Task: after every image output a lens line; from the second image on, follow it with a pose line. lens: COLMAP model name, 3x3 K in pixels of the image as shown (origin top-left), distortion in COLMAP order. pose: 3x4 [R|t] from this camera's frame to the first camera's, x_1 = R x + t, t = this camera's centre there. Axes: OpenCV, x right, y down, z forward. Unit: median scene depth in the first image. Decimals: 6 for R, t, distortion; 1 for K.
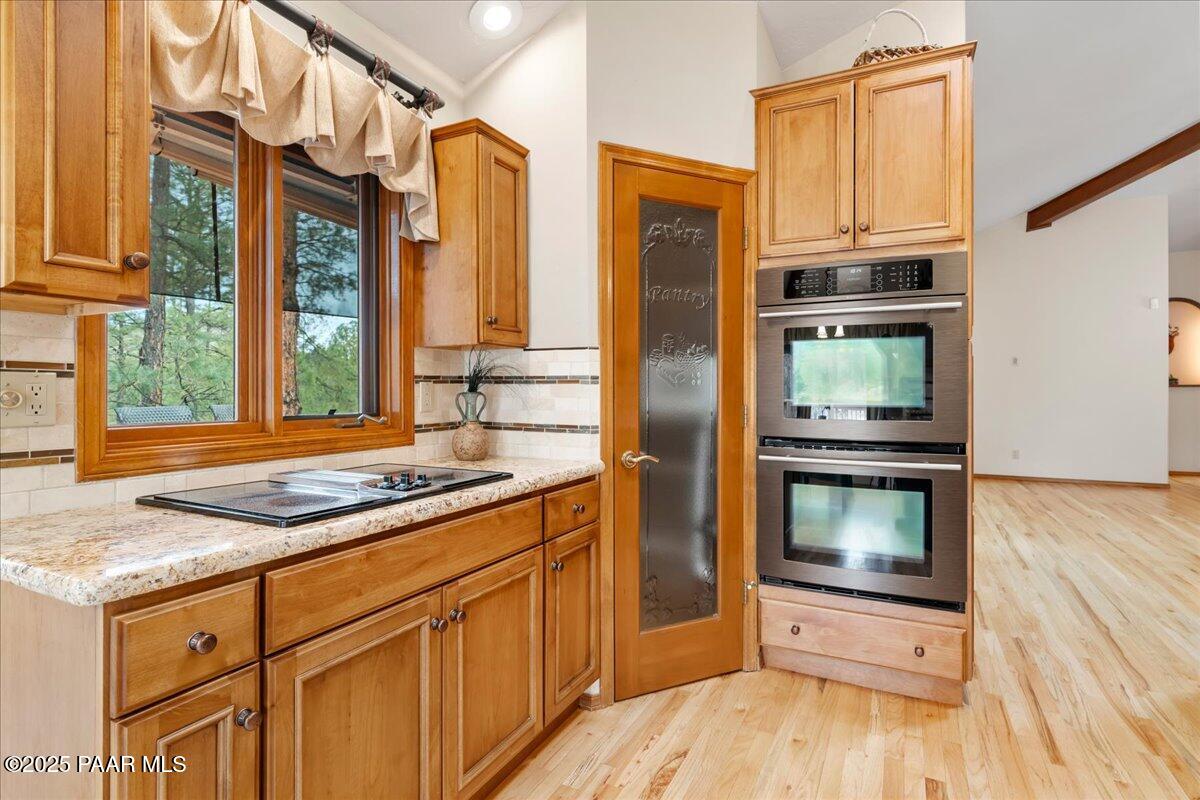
lens RADIAL K [[618.6, 0, 596.8], [0, 618.6, 381.3], [0, 0, 1]] dist [-0.003348, 0.000059]
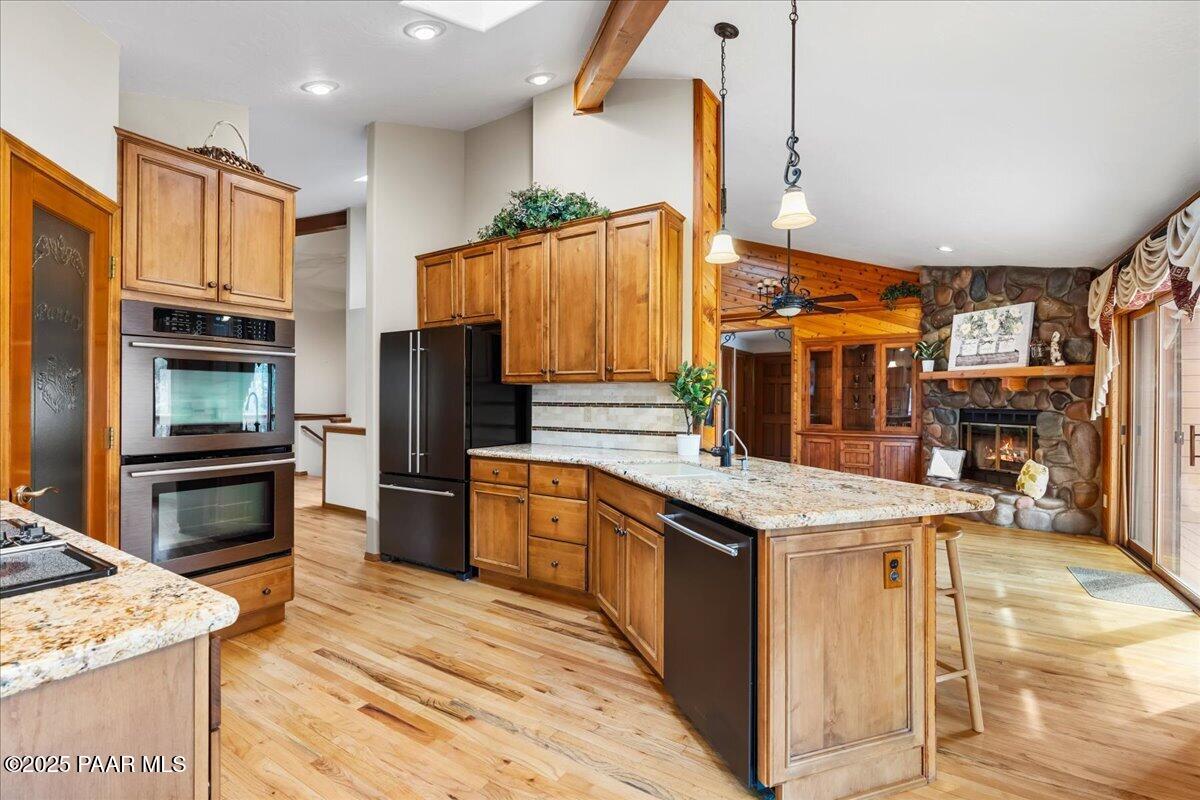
lens RADIAL K [[537.4, 0, 598.1], [0, 537.4, 402.4], [0, 0, 1]] dist [-0.002744, 0.000018]
pose [[0.104888, -0.003845, 0.994477, -0.596590], [-0.003609, 0.999984, 0.004247, -0.010787], [-0.994477, -0.004034, 0.104873, 0.093253]]
